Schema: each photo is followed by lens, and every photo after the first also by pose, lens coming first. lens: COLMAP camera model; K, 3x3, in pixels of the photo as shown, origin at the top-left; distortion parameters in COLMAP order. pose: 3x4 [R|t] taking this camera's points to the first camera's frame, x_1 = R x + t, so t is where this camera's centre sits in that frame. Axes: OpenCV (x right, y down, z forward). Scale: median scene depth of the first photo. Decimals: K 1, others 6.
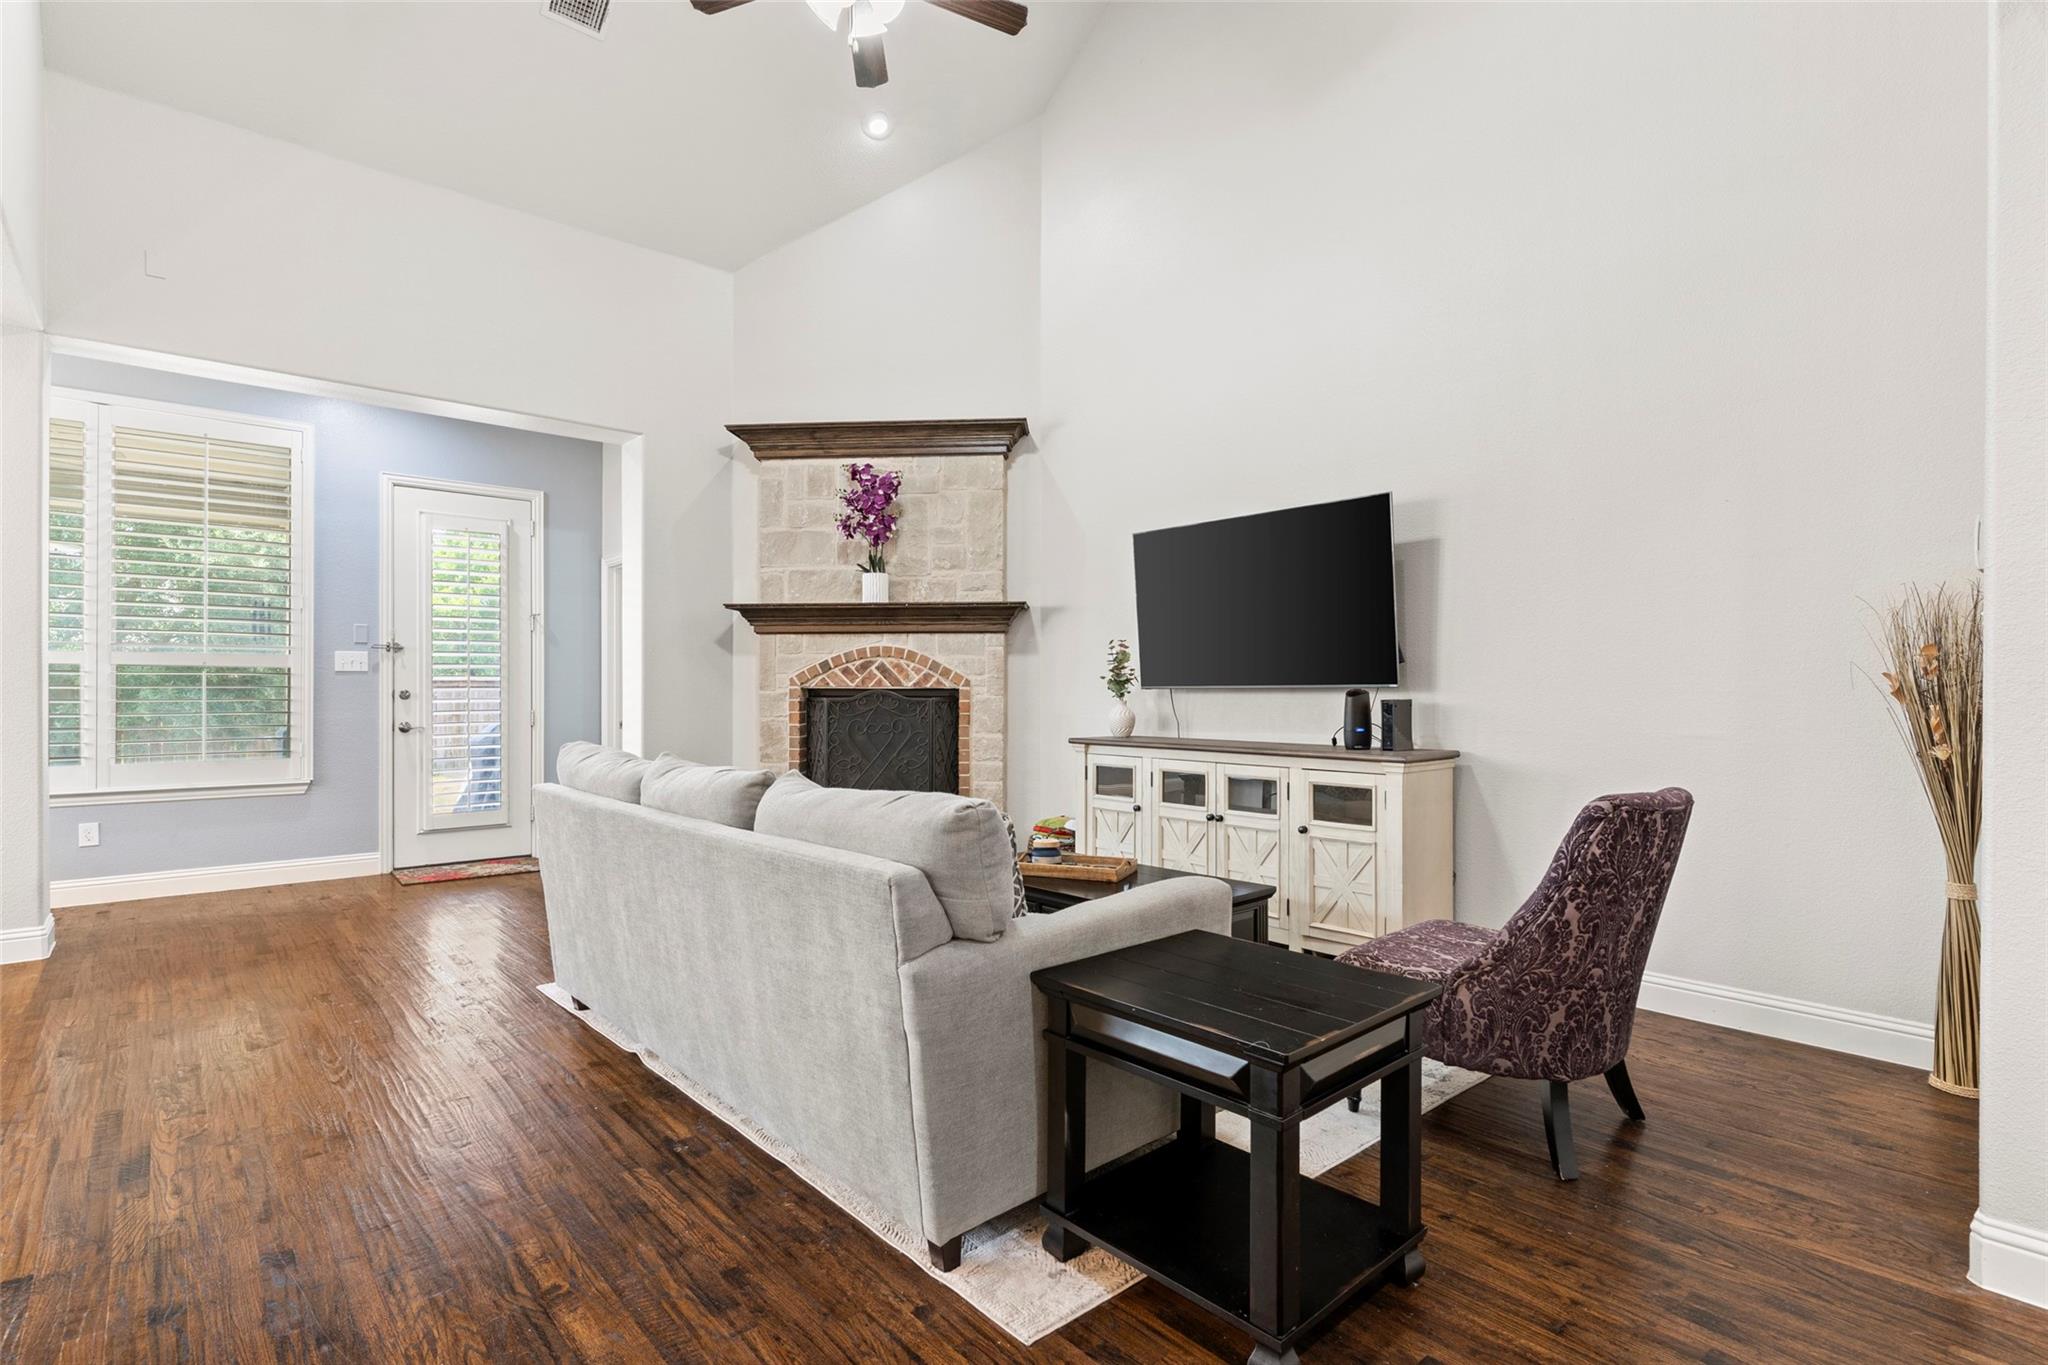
lens RADIAL K [[986.9, 0, 1019.5], [0, 986.9, 682.9], [0, 0, 1]] dist [-0.004805, 0.002664]
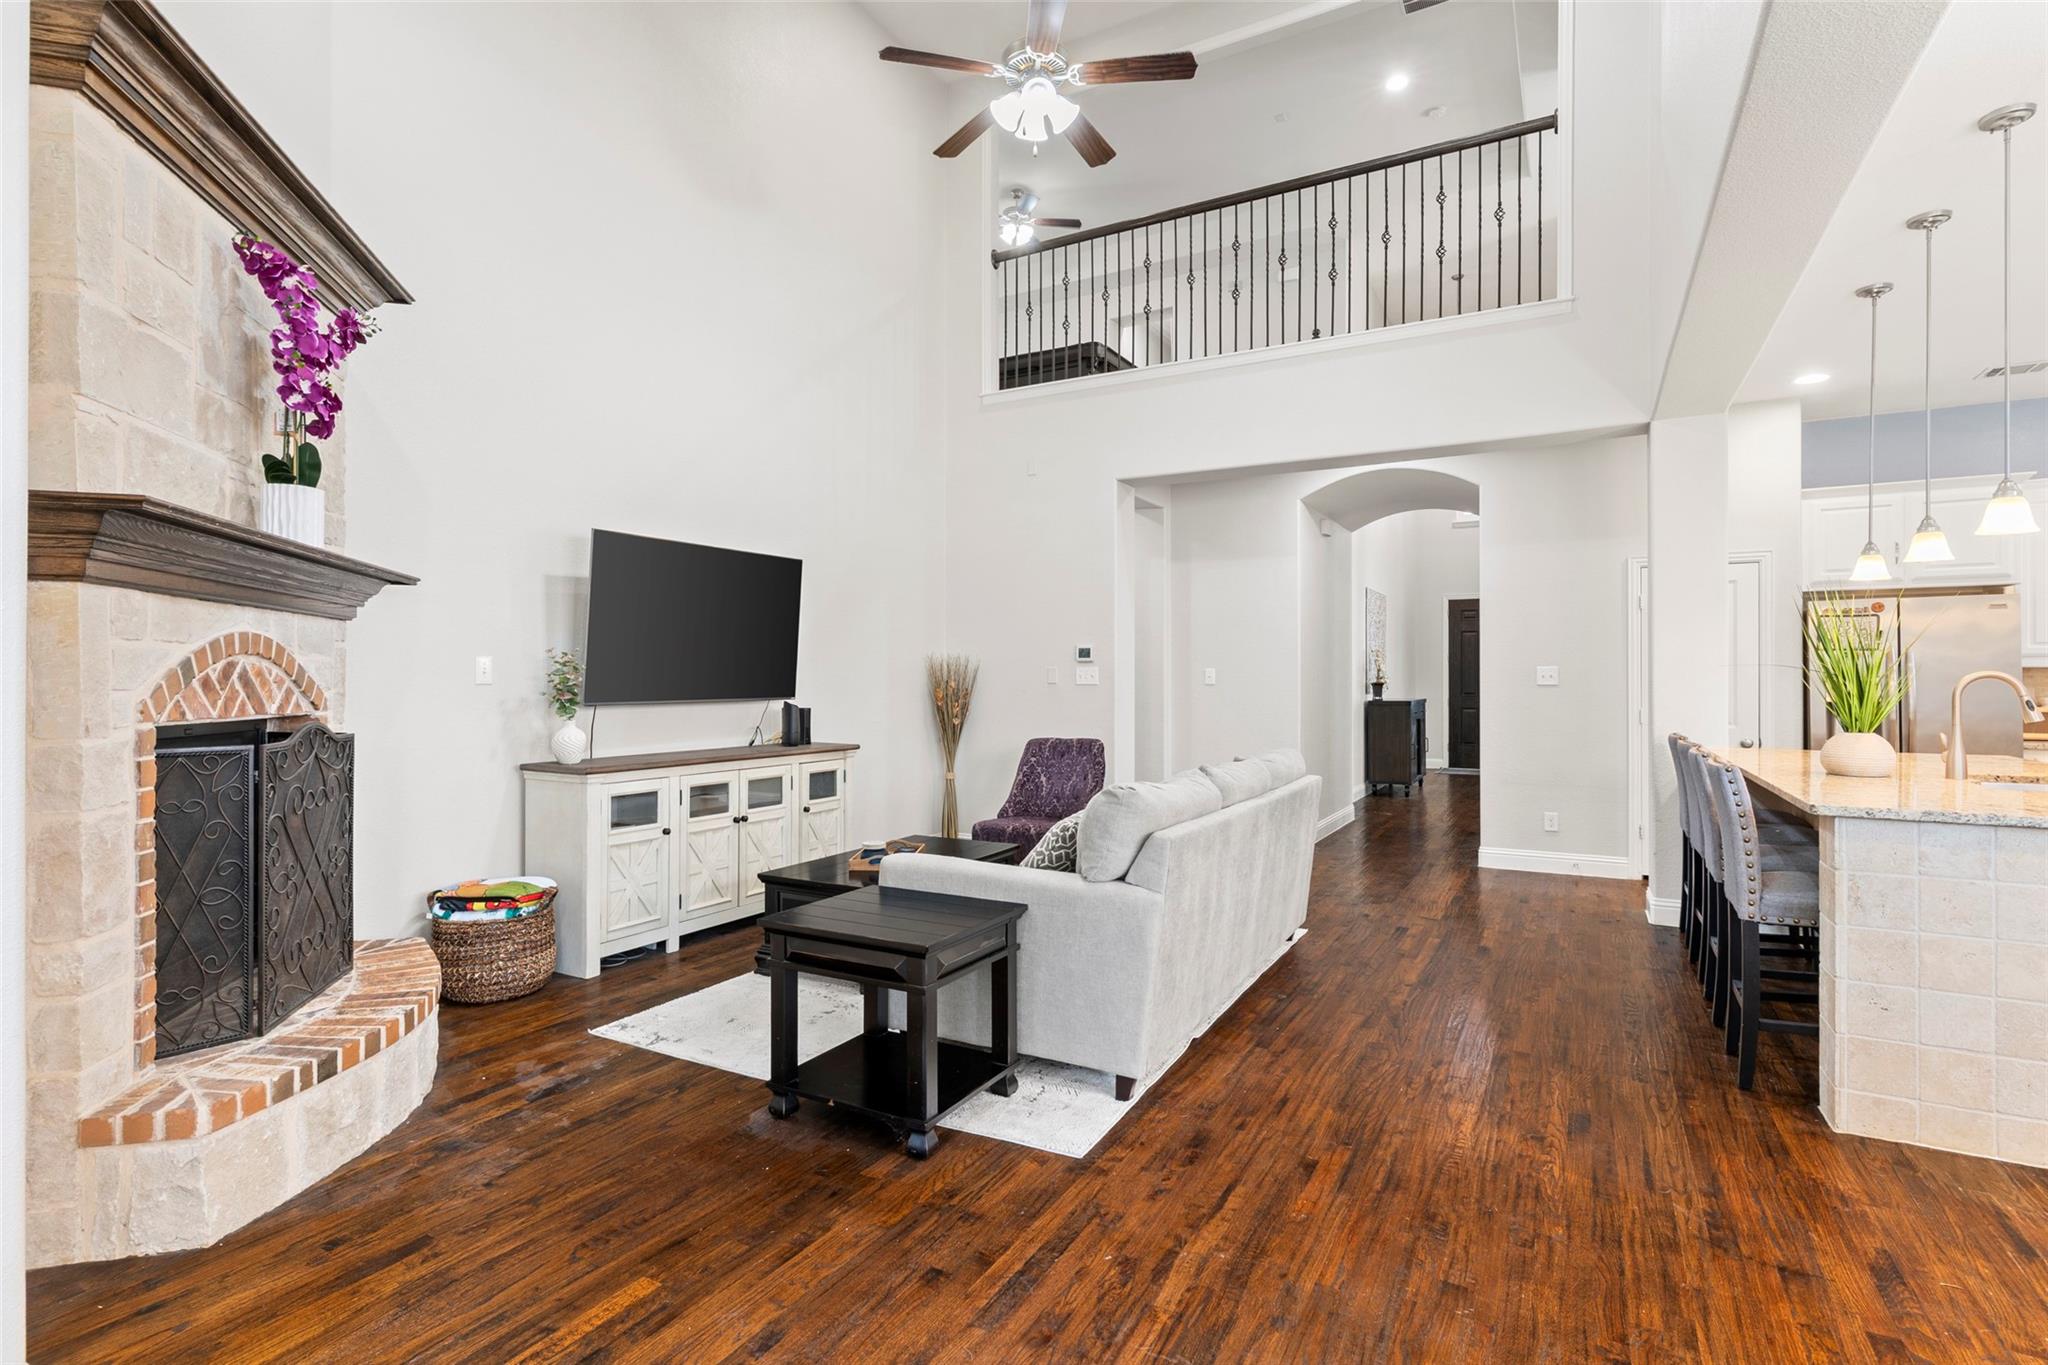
lens RADIAL K [[986.9, 0, 1007.9], [0, 986.9, 672.5], [0, 0, 1]] dist [-0.004805, 0.002664]
pose [[-0.319360, 0.008214, 0.947598, -0.726392], [-0.003136, 0.999948, -0.009724, -0.014387], [-0.947628, -0.006077, -0.319317, 0.817504]]
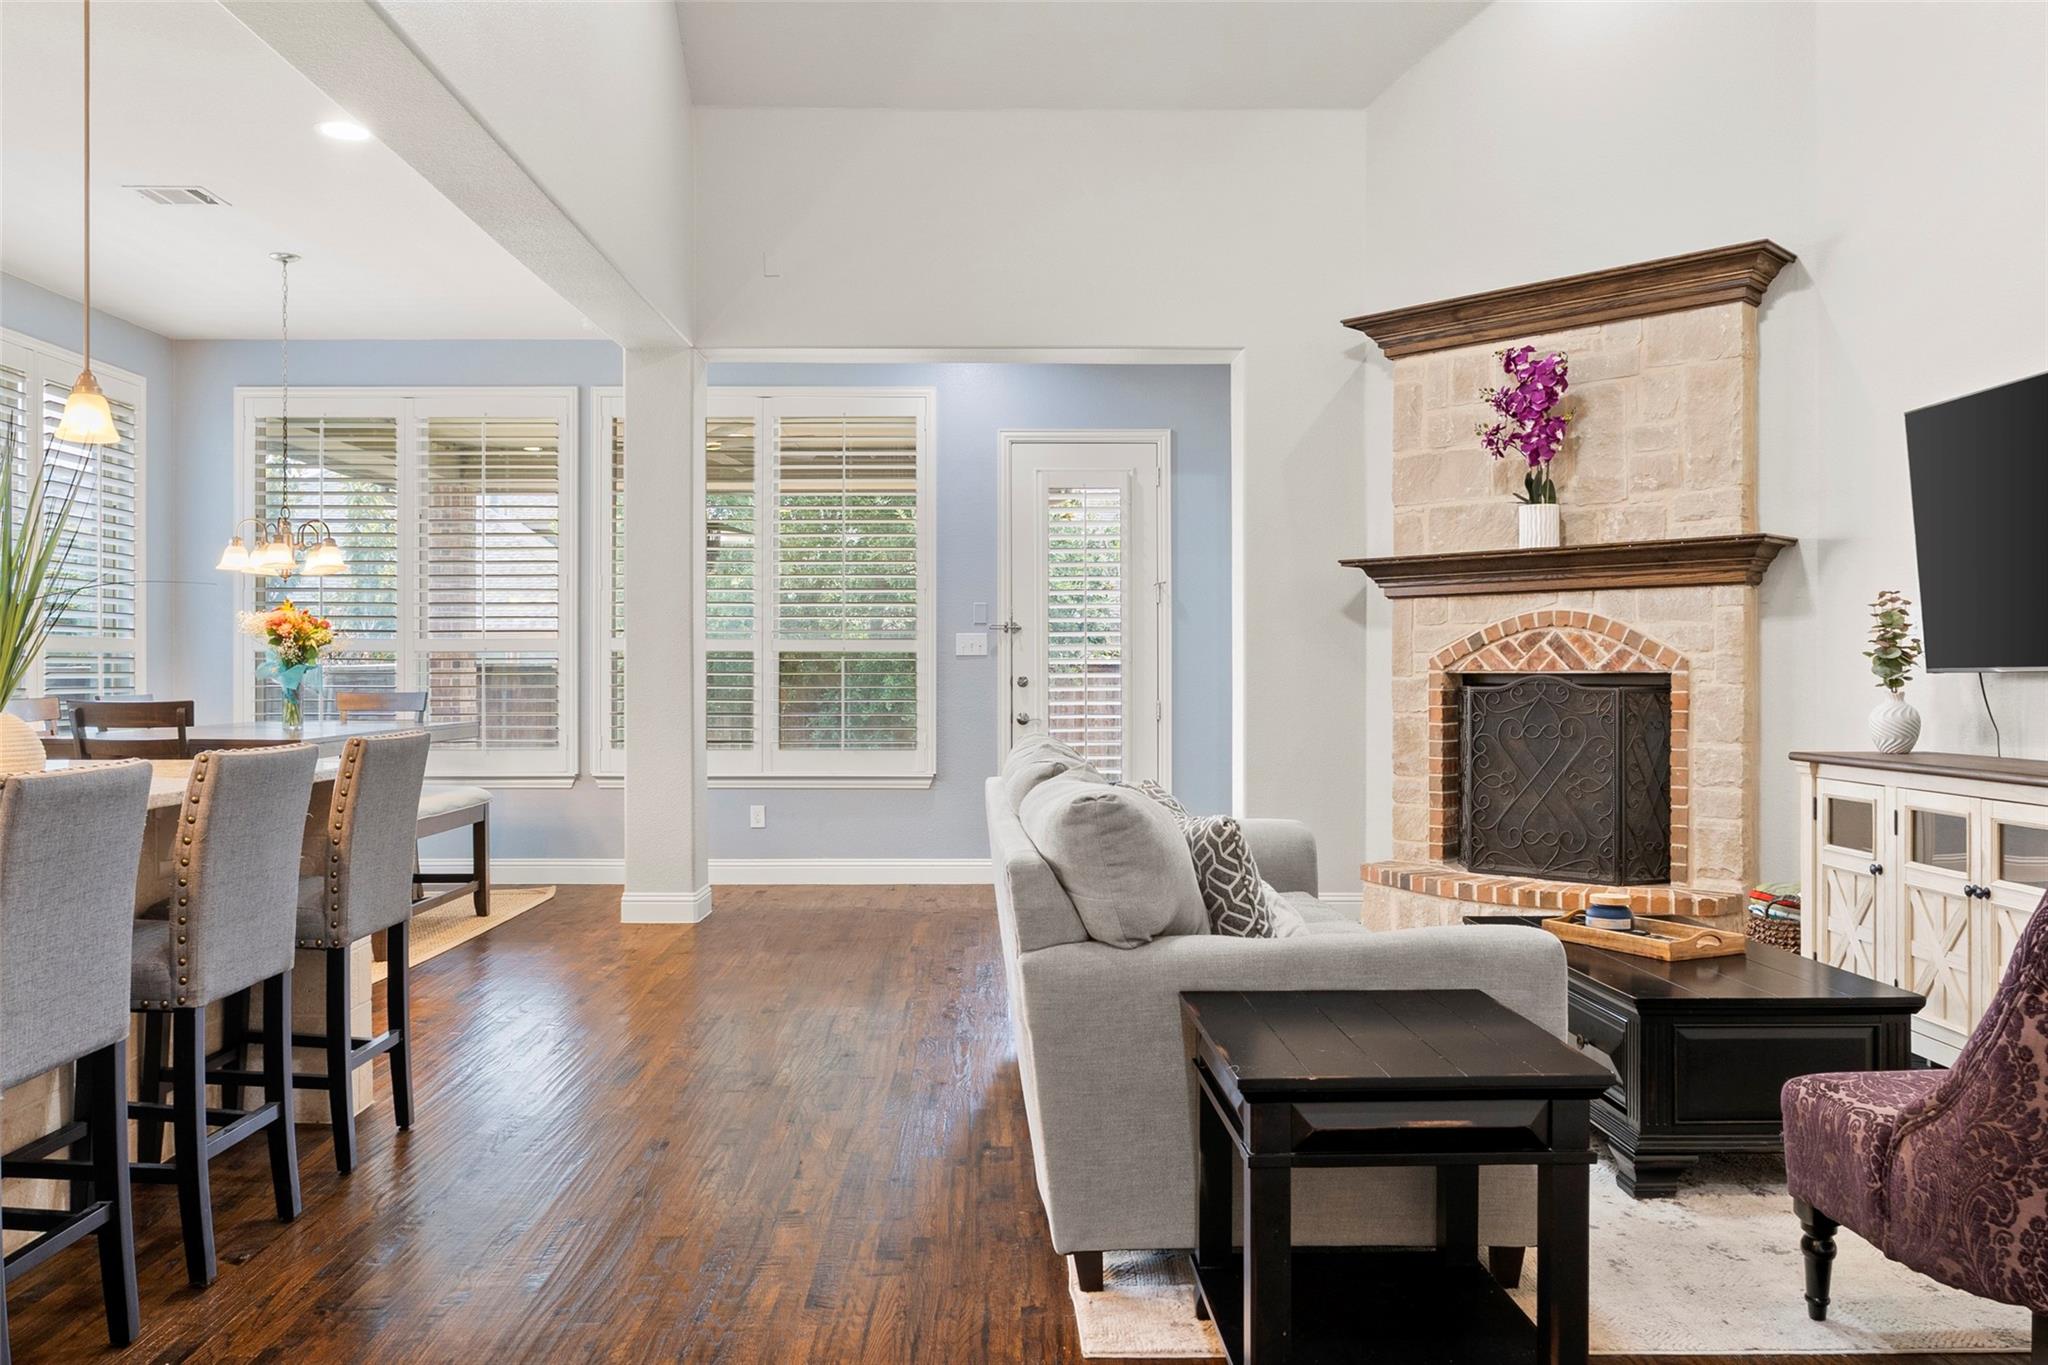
lens RADIAL K [[1557.7, 0, 1022.4], [0, 1557.7, 670.1], [0, 0, 1]] dist [-0.003801, 0.001154]
pose [[0.764748, -0.003741, -0.644319, 0.275510], [0.005897, 0.999982, 0.001194, 0.000197], [0.644303, -0.004712, 0.764756, -0.057194]]
